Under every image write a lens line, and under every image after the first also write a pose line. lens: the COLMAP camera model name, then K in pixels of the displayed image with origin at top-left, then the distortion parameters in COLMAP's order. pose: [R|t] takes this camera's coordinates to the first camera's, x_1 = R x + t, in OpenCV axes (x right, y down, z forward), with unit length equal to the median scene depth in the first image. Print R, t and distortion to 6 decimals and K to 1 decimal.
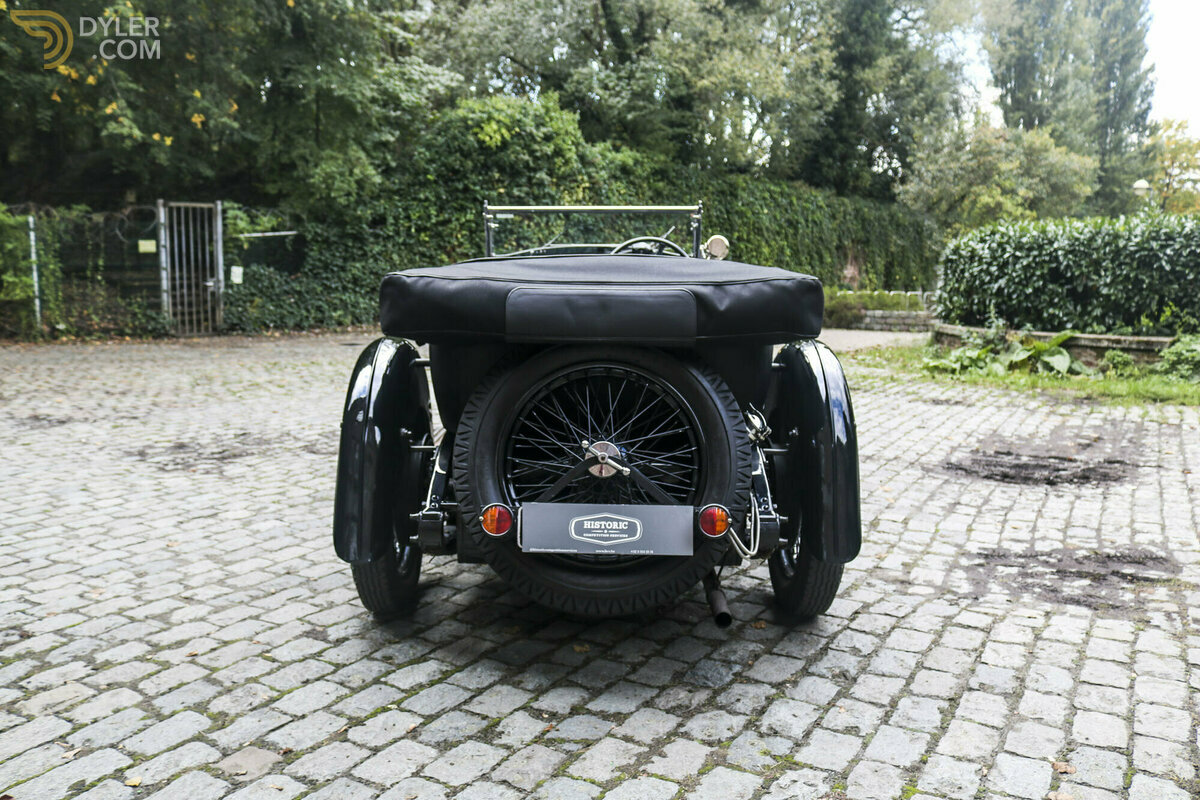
lens RADIAL K [[997.8, 0, 600.0], [0, 997.8, 400.0], [0, 0, 1]] dist [-0.107940, 0.009420]
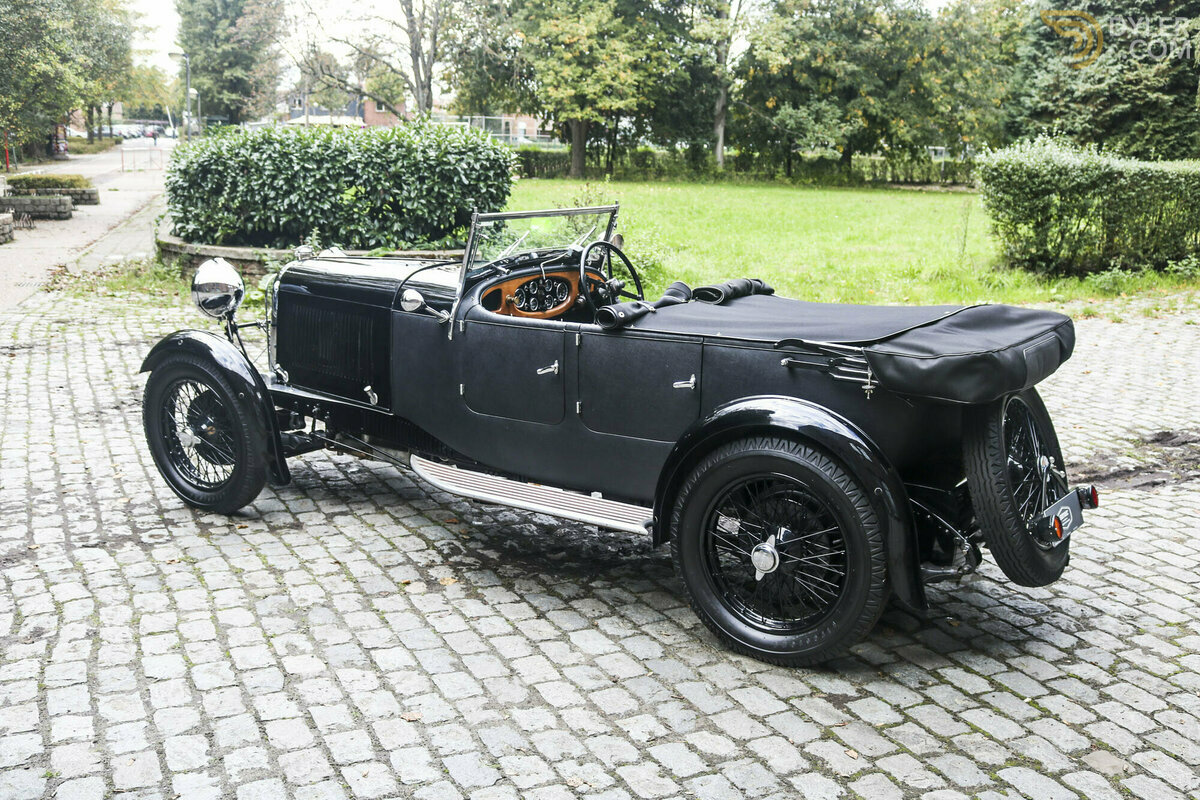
lens RADIAL K [[1227.0, 0, 600.0], [0, 1227.0, 400.0], [0, 0, 1]] dist [-0.161249, 0.198606]
pose [[0.553905, -0.163076, 0.816453, -0.403549], [0.081103, 0.986535, 0.142025, -0.076721], [-0.828620, -0.012451, 0.559673, 0.144913]]
